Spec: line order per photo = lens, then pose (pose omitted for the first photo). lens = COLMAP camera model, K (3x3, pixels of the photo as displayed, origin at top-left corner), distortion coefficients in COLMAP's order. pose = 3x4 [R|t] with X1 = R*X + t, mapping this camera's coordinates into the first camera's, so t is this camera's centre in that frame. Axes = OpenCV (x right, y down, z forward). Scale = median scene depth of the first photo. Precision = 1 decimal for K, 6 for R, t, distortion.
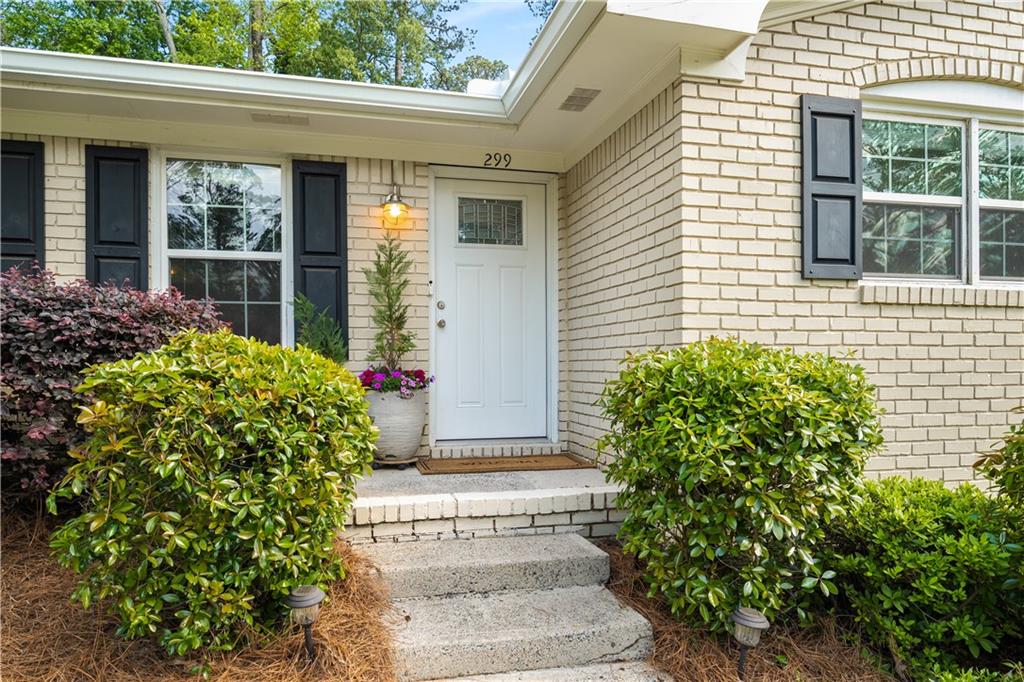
lens RADIAL K [[689.8, 0, 507.7], [0, 689.8, 372.5], [0, 0, 1]] dist [0.003250, 0.001812]
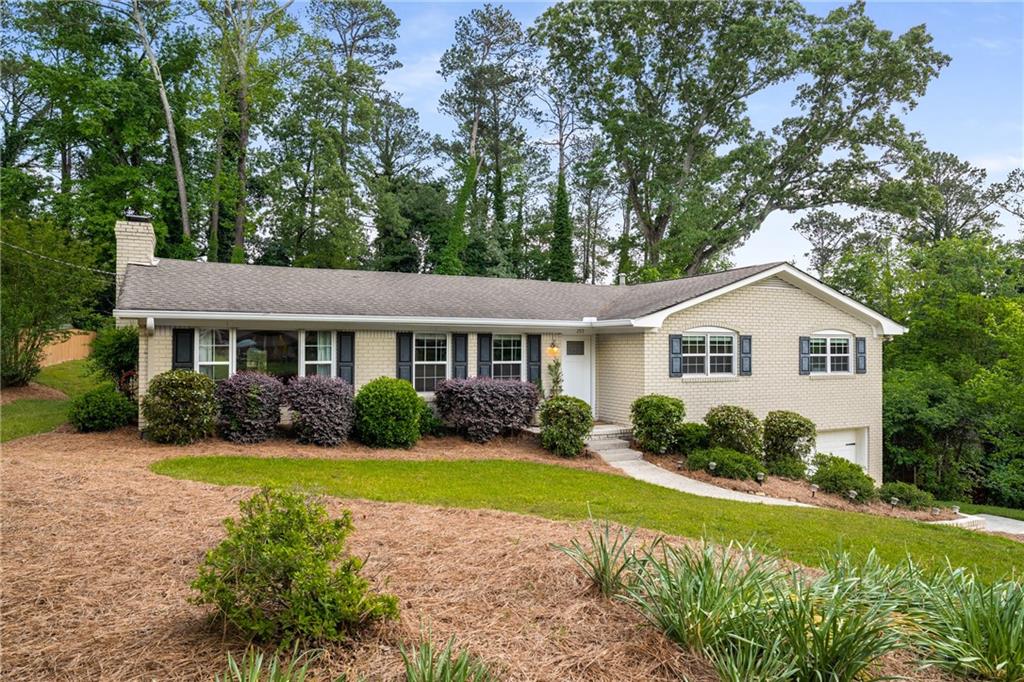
lens RADIAL K [[689.8, 0, 508.1], [0, 689.8, 340.4], [0, 0, 1]] dist [0.003250, 0.001812]
pose [[0.976456, 0.008597, 0.215545, -1.194258], [-0.003881, 0.999744, -0.022290, -0.214475], [-0.215682, 0.020929, 0.976239, -2.398242]]
